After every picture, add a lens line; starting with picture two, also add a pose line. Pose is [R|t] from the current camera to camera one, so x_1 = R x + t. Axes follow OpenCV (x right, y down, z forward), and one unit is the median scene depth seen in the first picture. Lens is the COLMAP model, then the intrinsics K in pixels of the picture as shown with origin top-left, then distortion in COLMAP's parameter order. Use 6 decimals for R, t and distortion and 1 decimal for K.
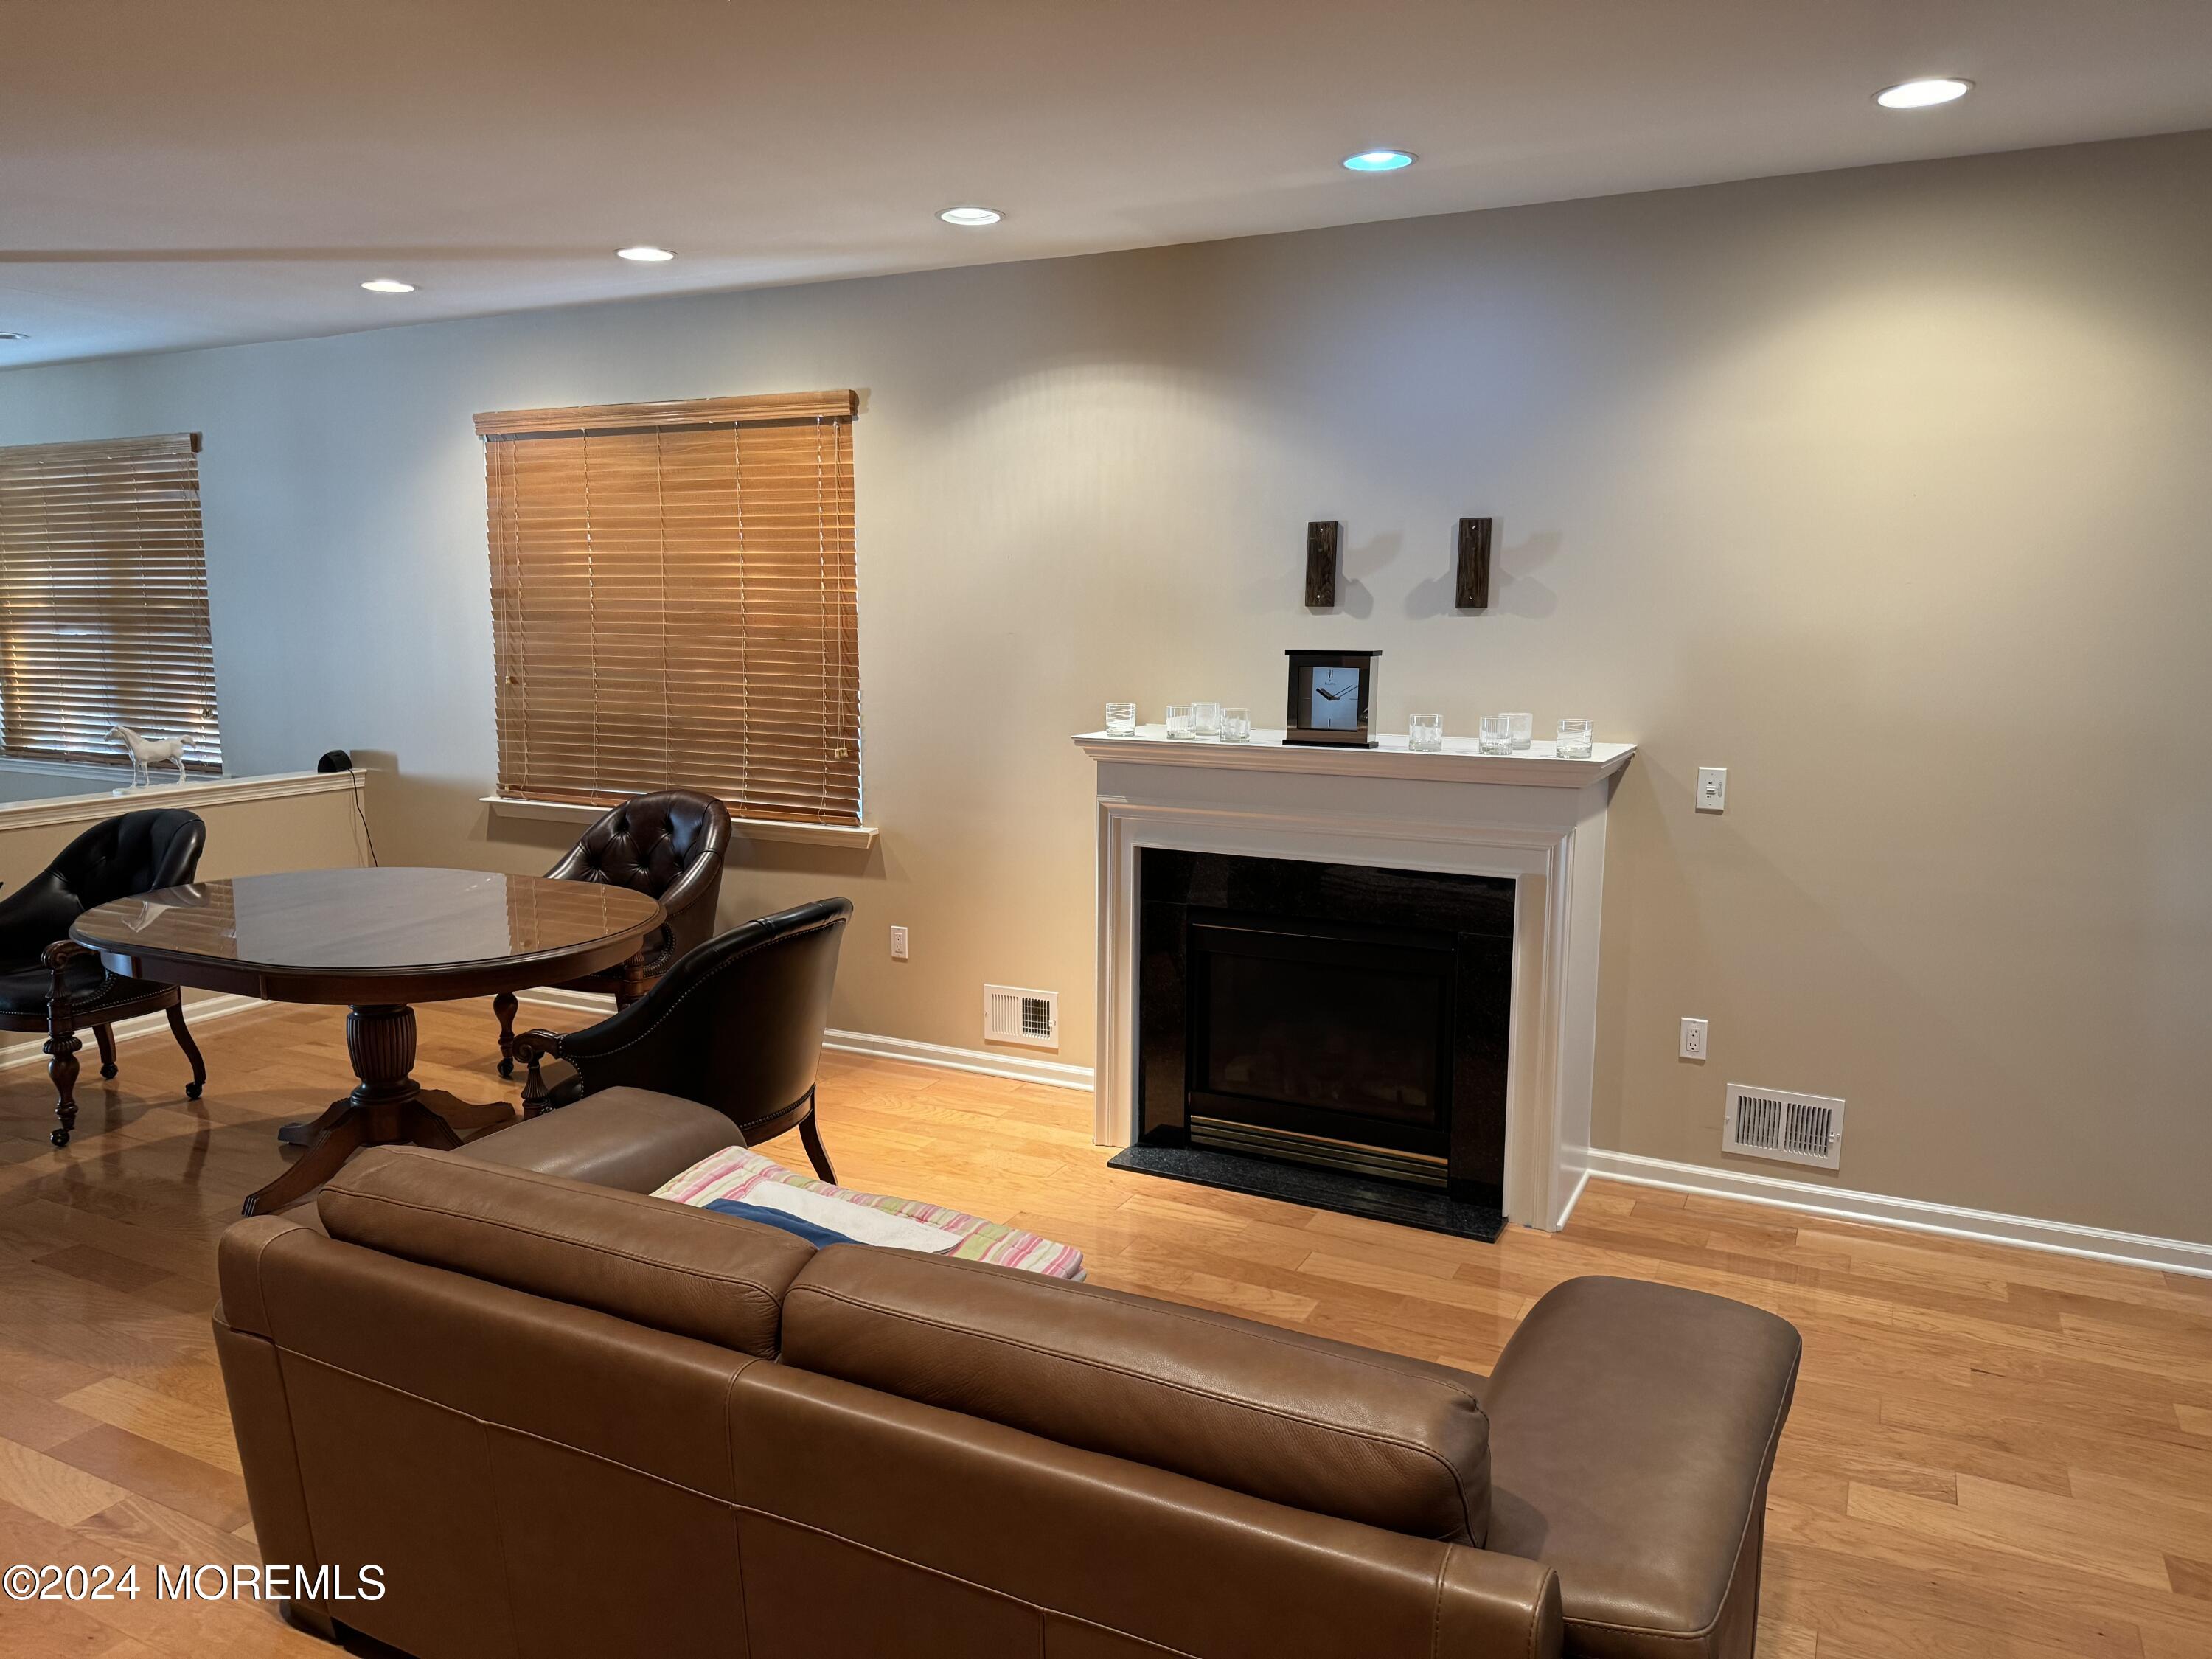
lens RADIAL K [[1695.5, 0, 1105.5], [0, 1695.5, 825.2], [0, 0, 1]] dist [0.013606, 0.000721]
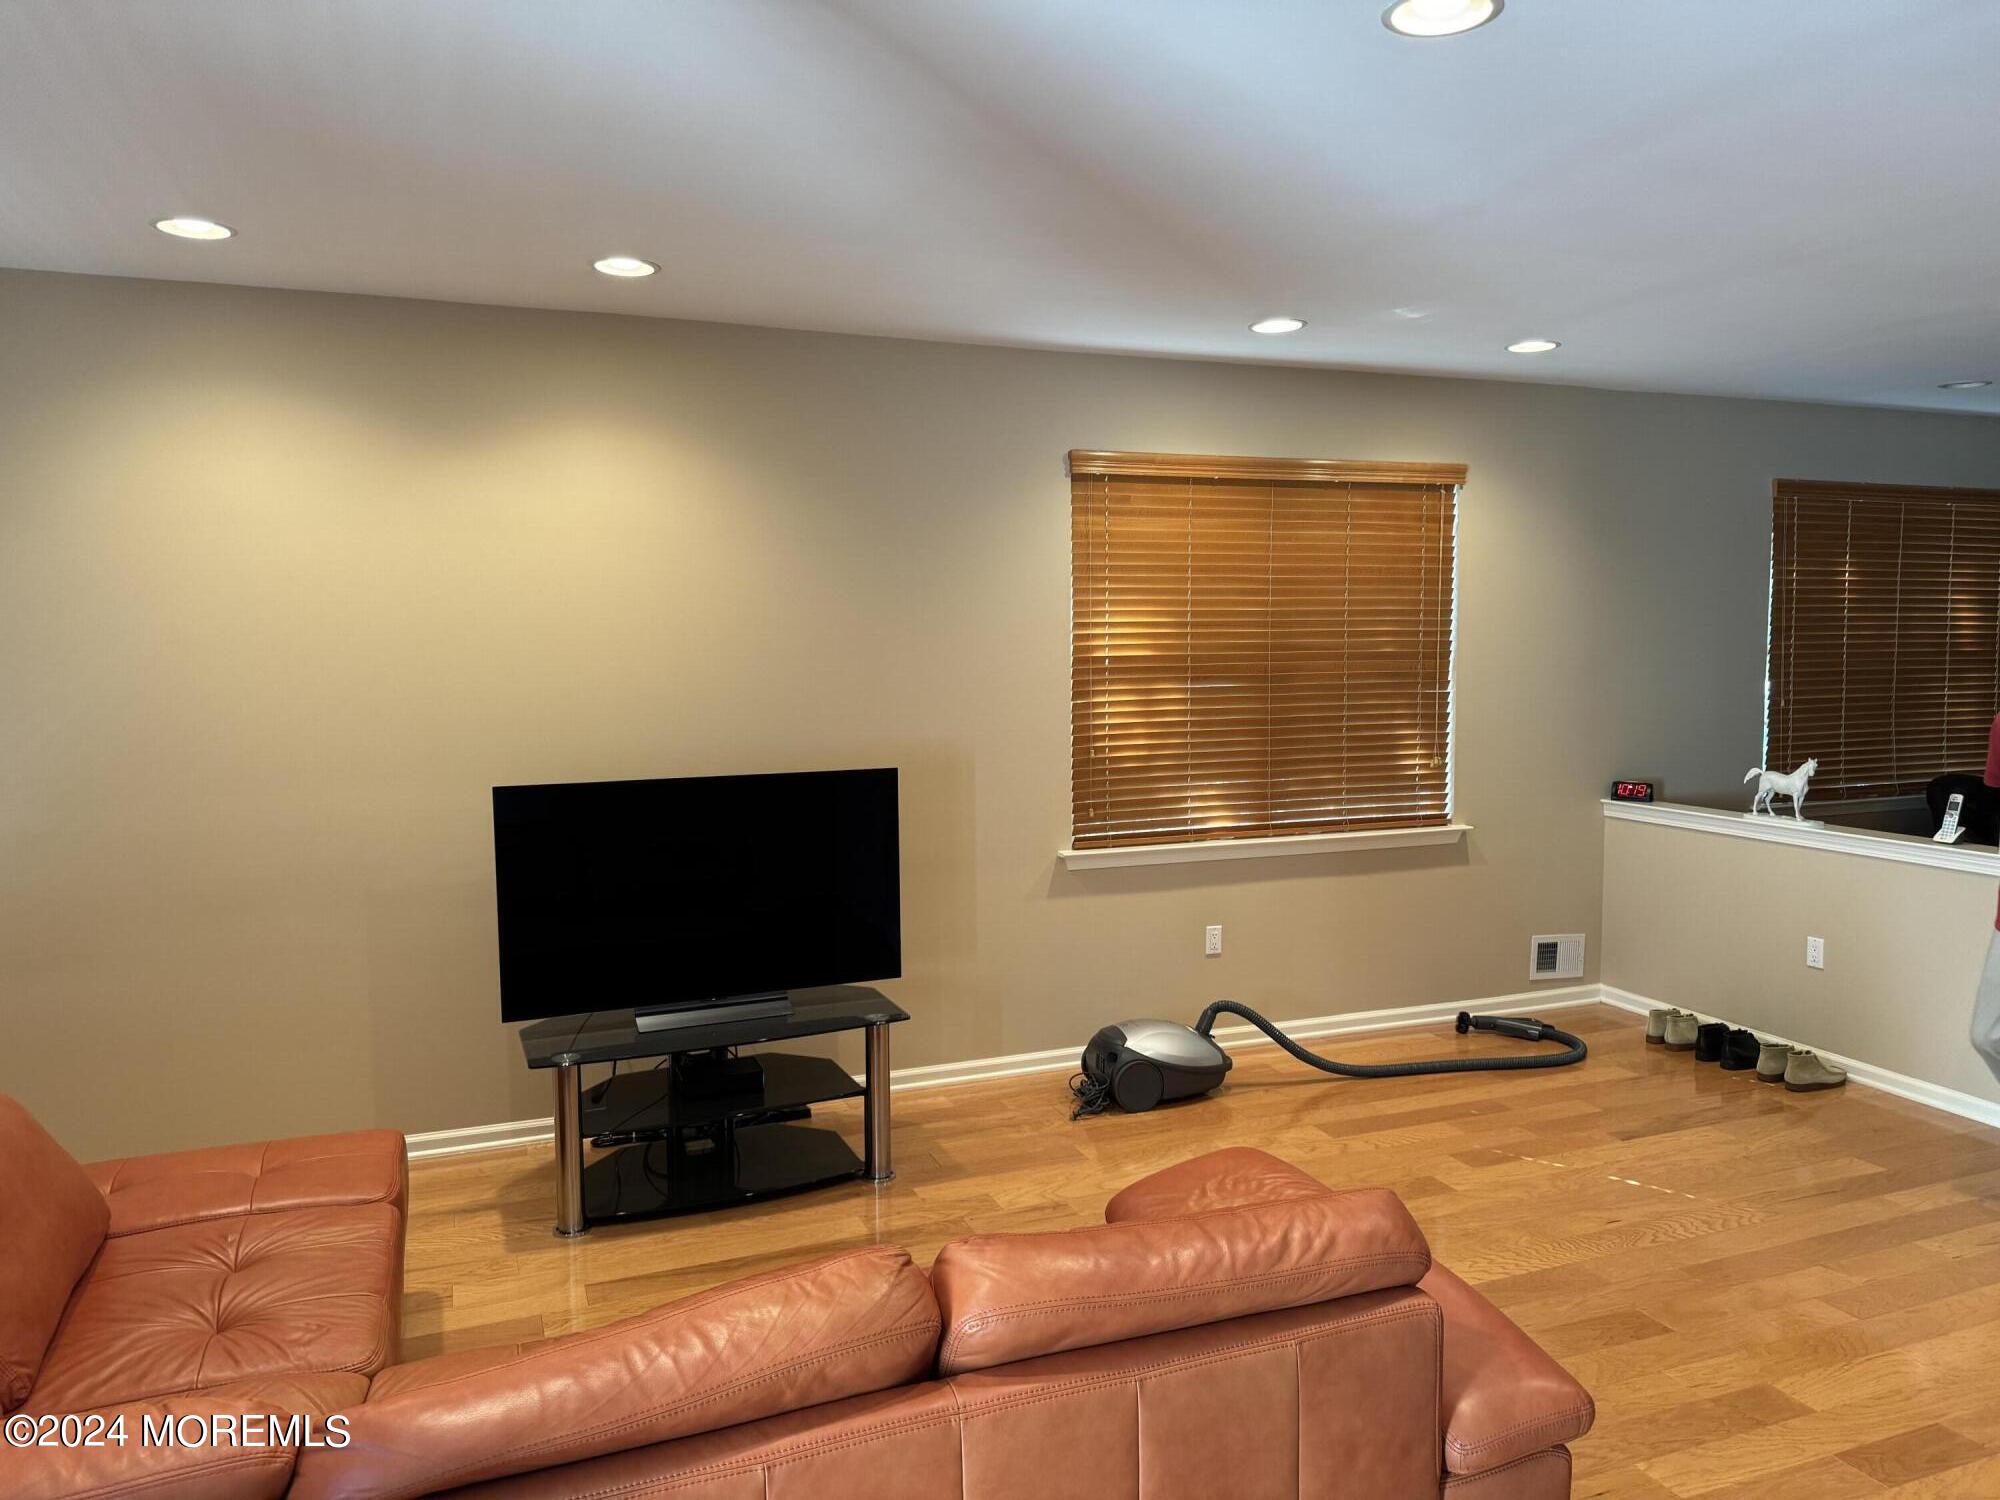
lens RADIAL K [[1422.0, 0, 944.0], [0, 1422.0, 746.0], [0, 0, 1]] dist [0.064843, -0.080527]
pose [[0.662054, -0.068648, 0.746305, -1.081581], [0.109033, 0.994024, -0.005291, -0.084715], [-0.741482, 0.084875, 0.665583, 0.560009]]
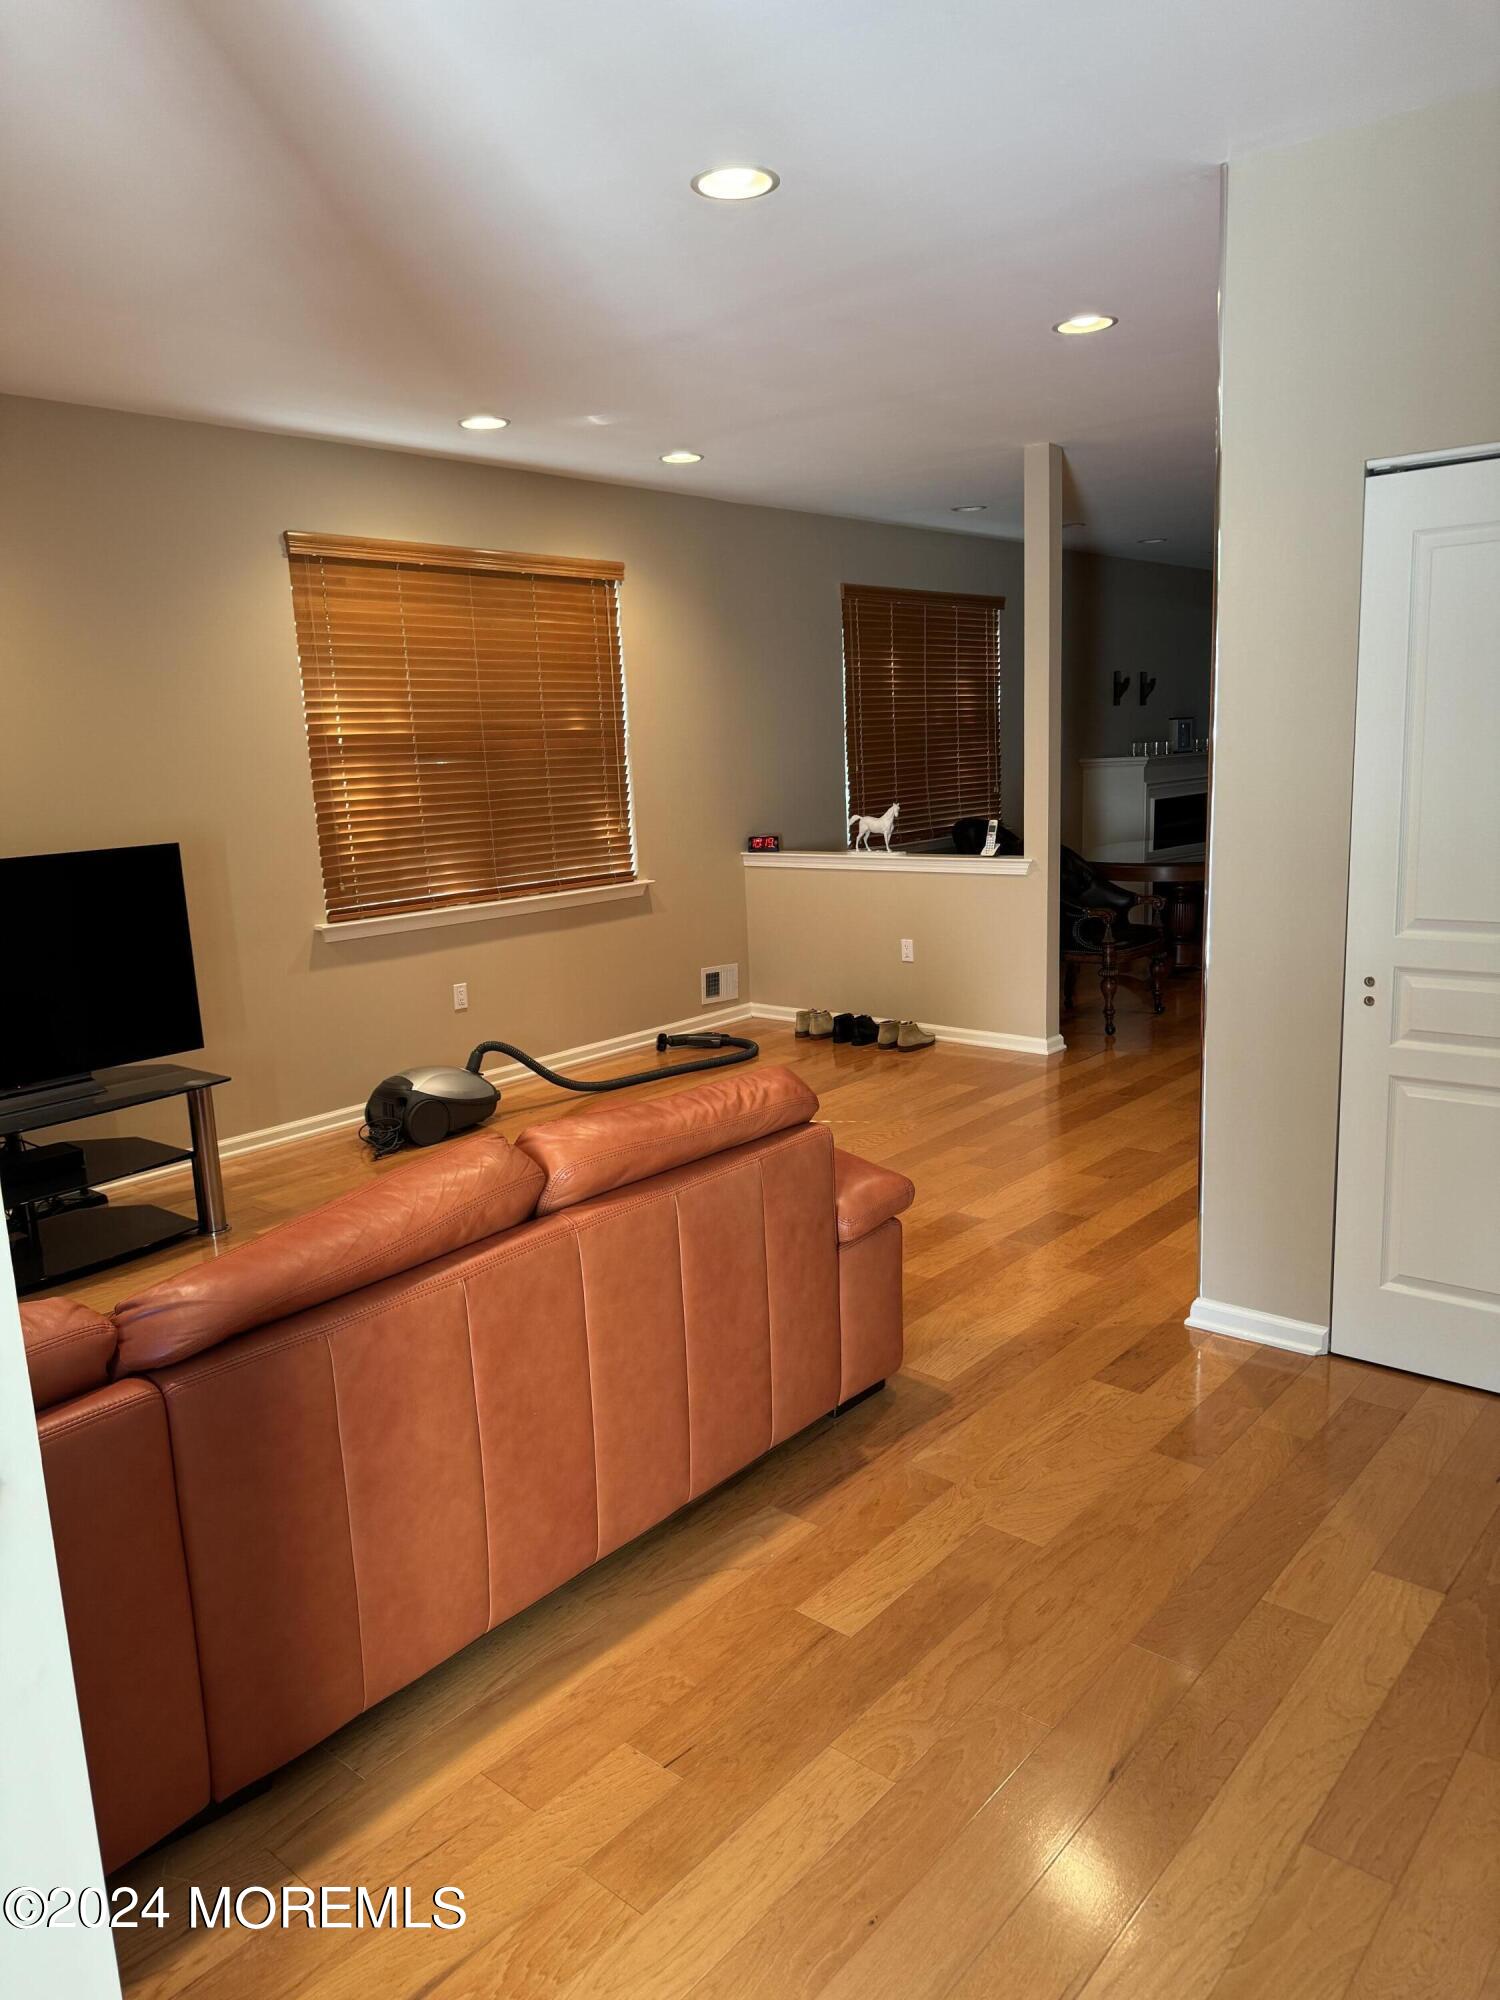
lens RADIAL K [[1422.0, 0, 752.2], [0, 1422.0, 998.1], [0, 0, 1]] dist [0.064843, -0.080527]
pose [[0.217083, -0.190342, 0.957416, -1.208727], [0.166243, 0.973686, 0.155883, -0.068884], [-0.961893, 0.125324, 0.243014, 0.605919]]
